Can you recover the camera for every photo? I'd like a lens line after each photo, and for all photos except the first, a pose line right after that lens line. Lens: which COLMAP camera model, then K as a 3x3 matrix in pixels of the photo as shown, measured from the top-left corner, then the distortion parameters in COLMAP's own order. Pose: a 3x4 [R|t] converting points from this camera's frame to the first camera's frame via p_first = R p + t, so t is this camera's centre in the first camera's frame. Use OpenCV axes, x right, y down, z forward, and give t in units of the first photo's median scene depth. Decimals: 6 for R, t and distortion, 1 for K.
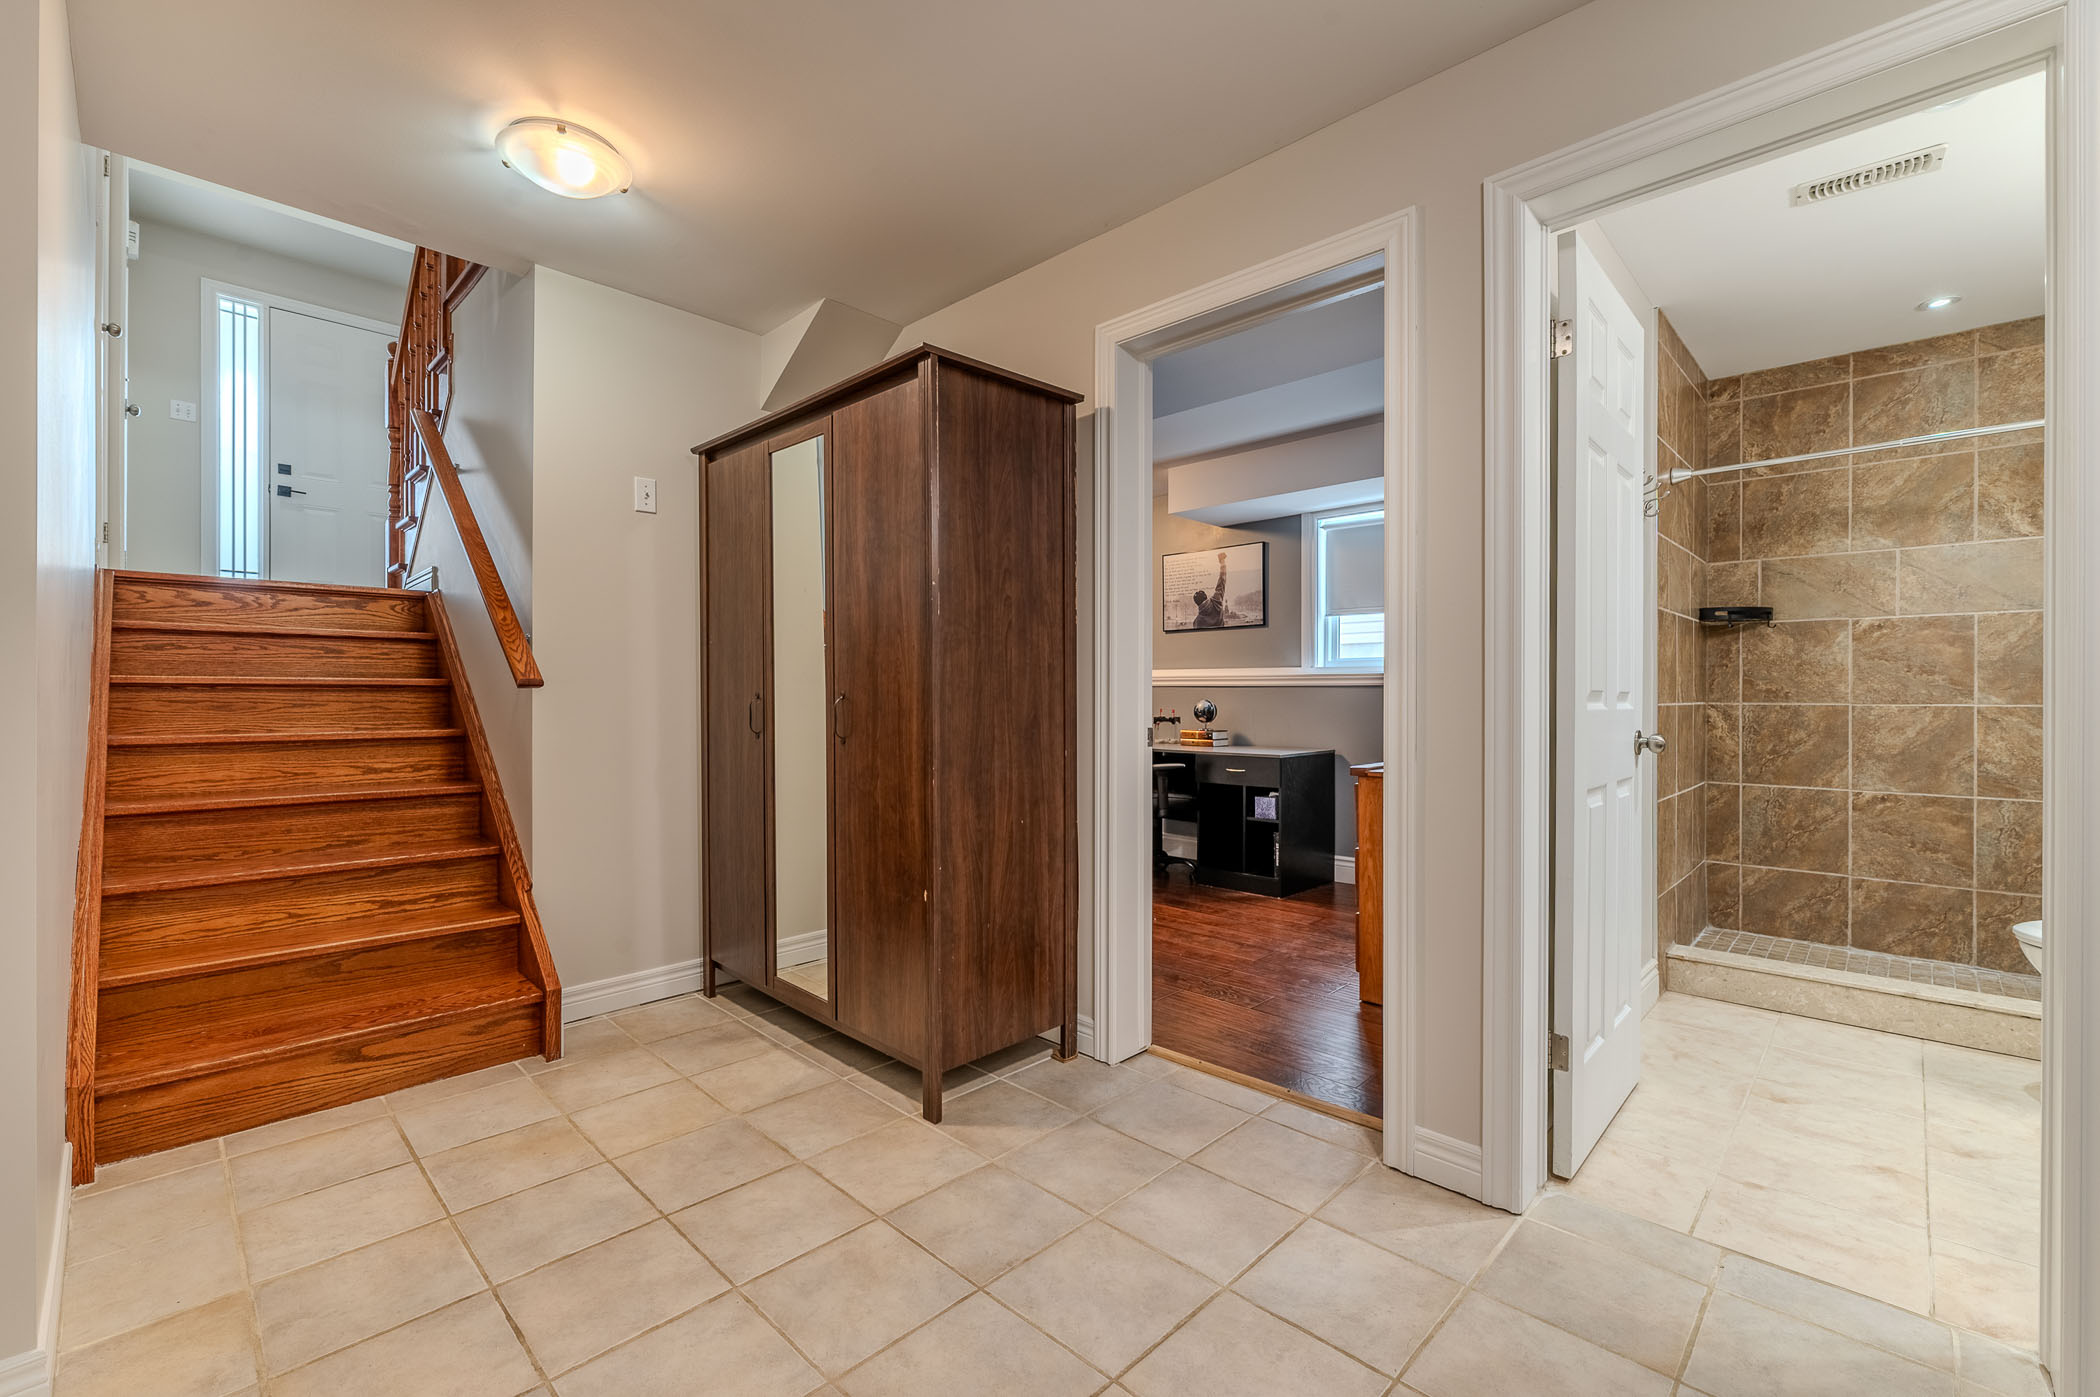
lens RADIAL K [[880.5, 0, 1036.1], [0, 880.5, 696.7], [0, 0, 1]] dist [-0.002123, 0.000330]
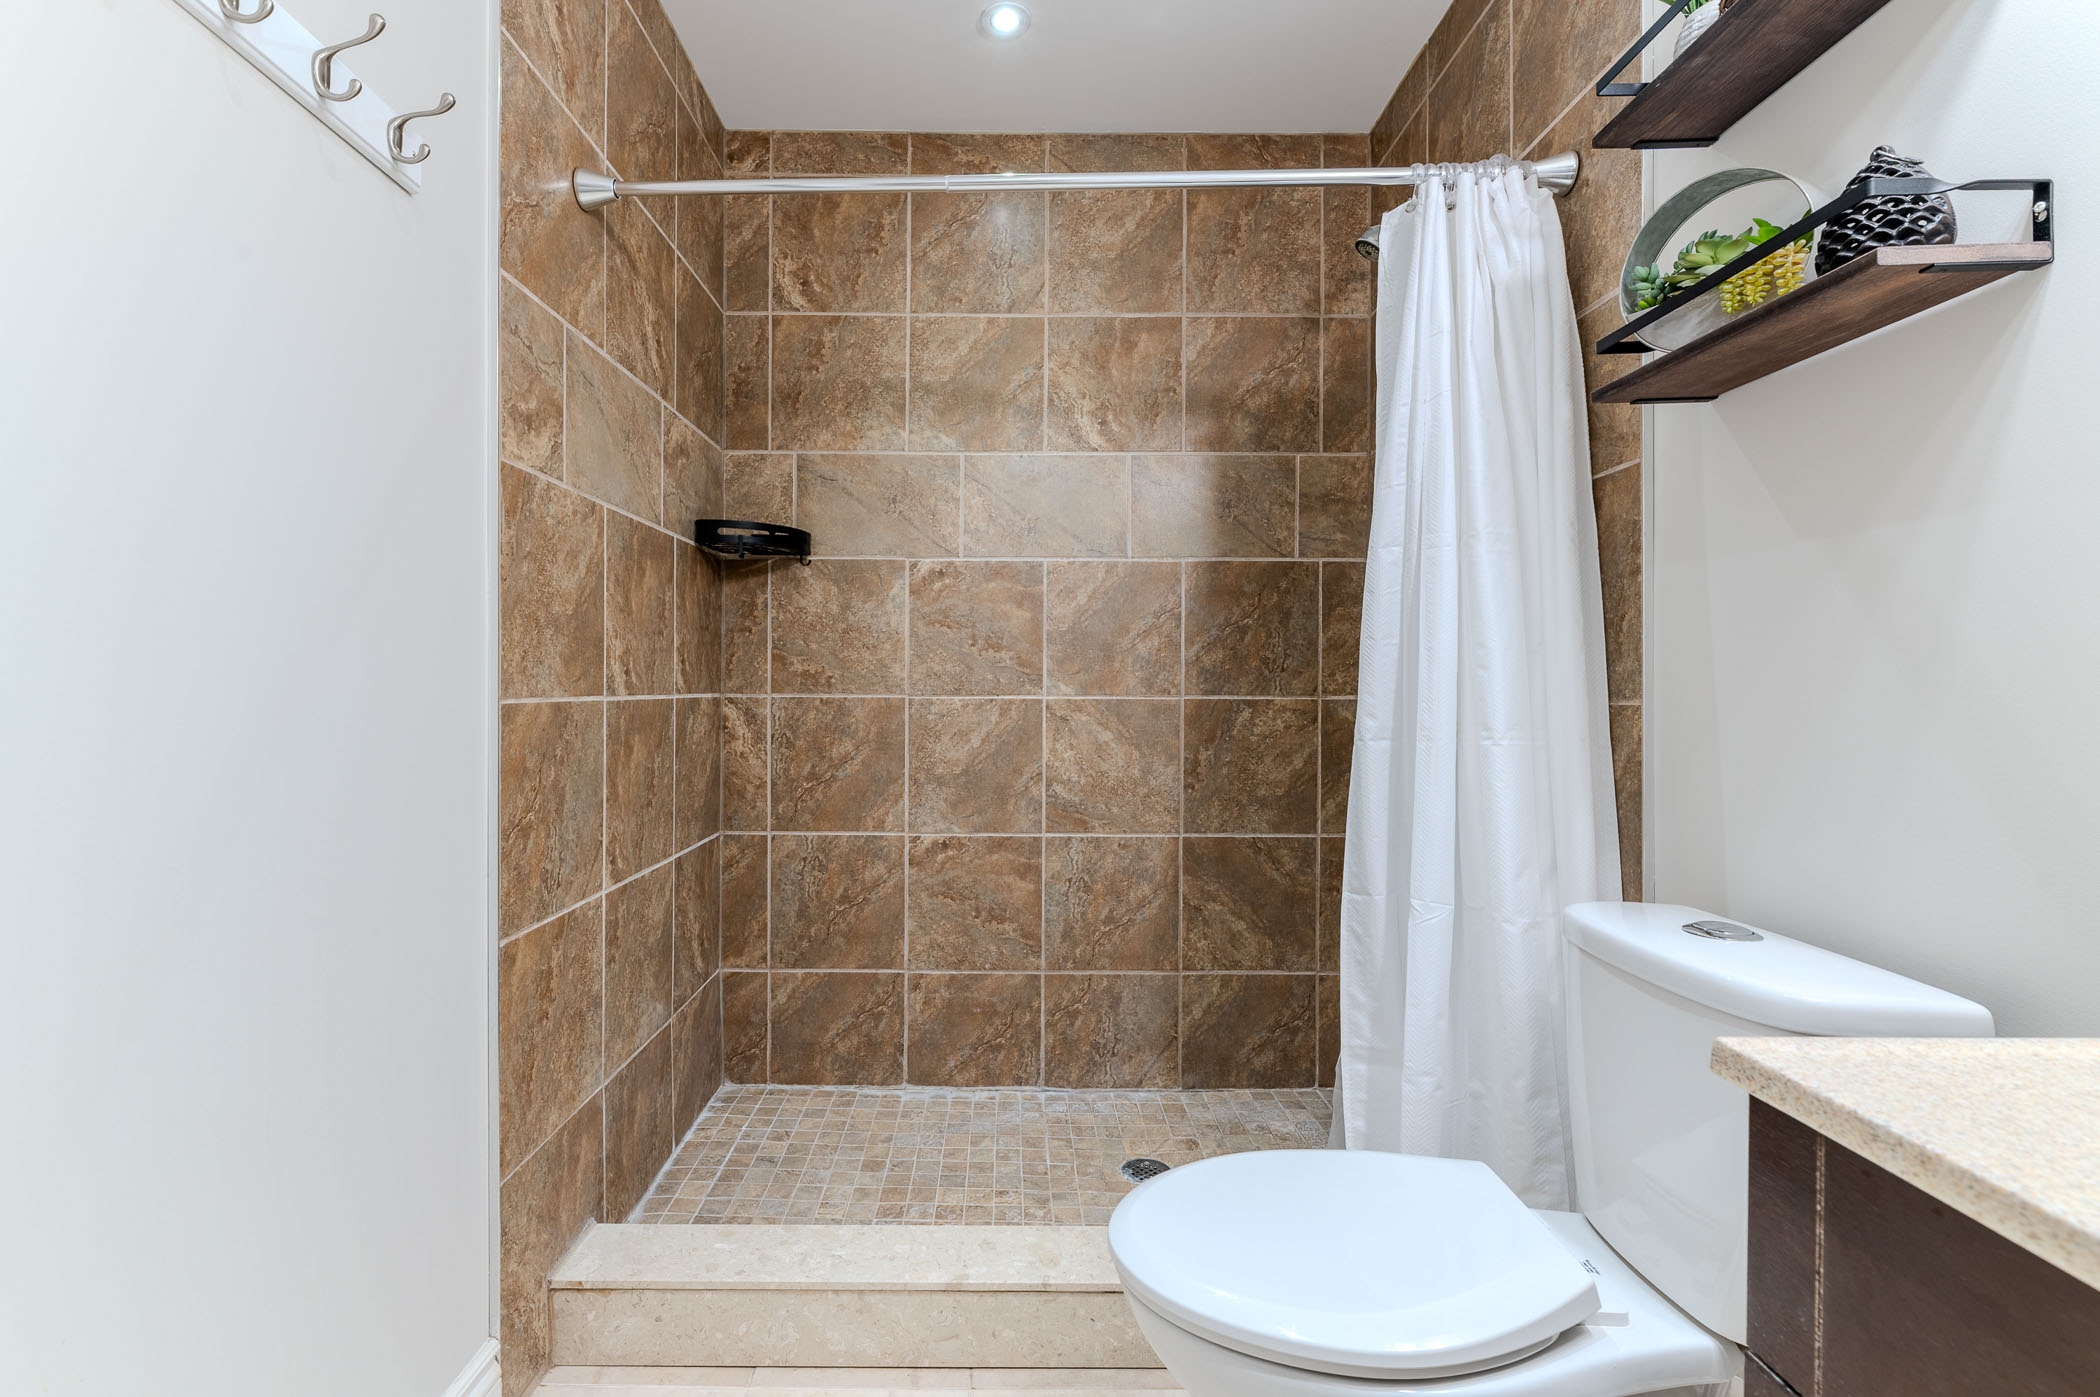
lens RADIAL K [[937.4, 0, 1049.9], [0, 937.4, 689.5], [0, 0, 1]] dist [-0.002419, -0.000256]
pose [[0.677125, -0.002011, 0.735865, 0.503887], [-0.002808, 0.999982, 0.005317, -0.000056], [-0.735863, -0.005666, 0.677107, 0.473380]]
